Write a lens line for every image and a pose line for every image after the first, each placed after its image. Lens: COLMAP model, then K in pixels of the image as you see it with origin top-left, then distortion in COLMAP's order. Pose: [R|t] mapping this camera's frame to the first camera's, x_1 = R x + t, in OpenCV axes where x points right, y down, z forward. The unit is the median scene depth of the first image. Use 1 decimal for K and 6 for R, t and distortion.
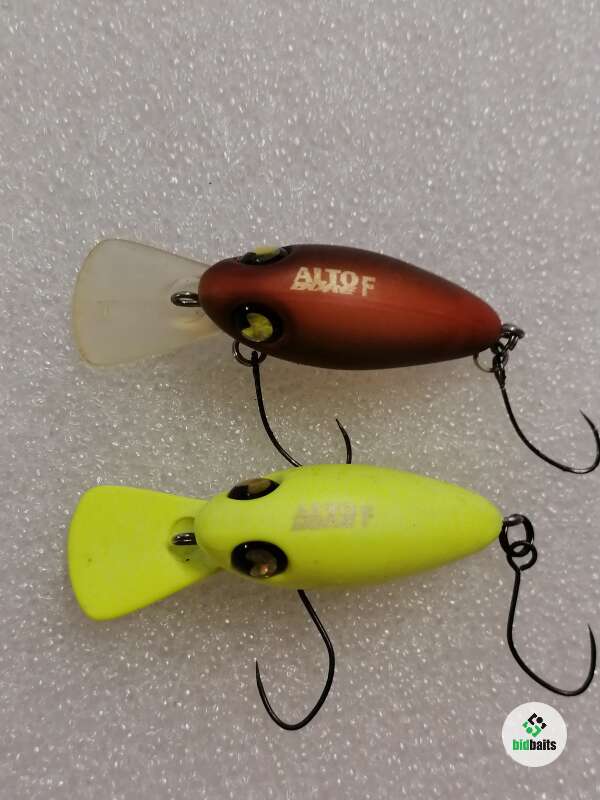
lens RADIAL K [[1143.3, 0, 300.0], [0, 1143.3, 400.0], [0, 0, 1]] dist [0.030212, -0.000220]
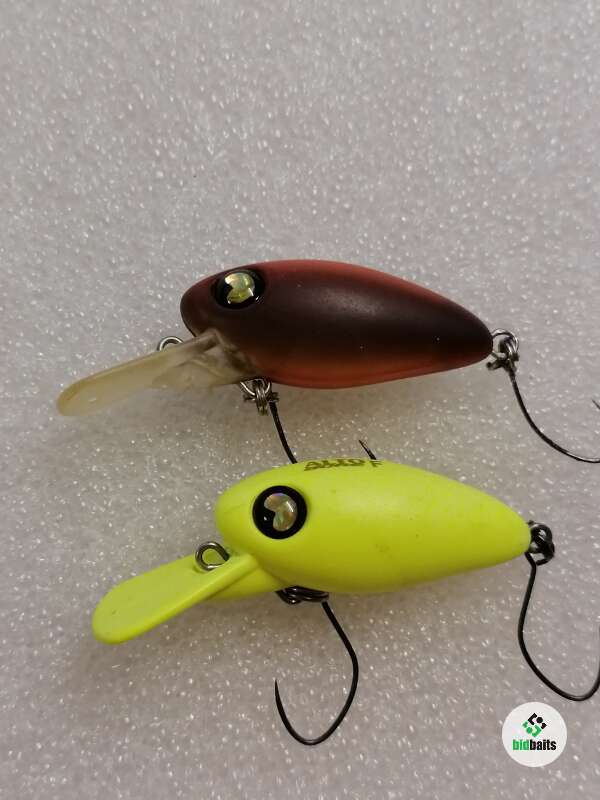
lens RADIAL K [[1143.3, 0, 300.0], [0, 1143.3, 400.0], [0, 0, 1]] dist [0.030212, -0.000220]
pose [[0.998983, -0.044869, 0.004402, 0.001968], [0.045083, 0.994810, -0.091212, 0.107339], [-0.000286, 0.091318, 0.995822, -0.001113]]
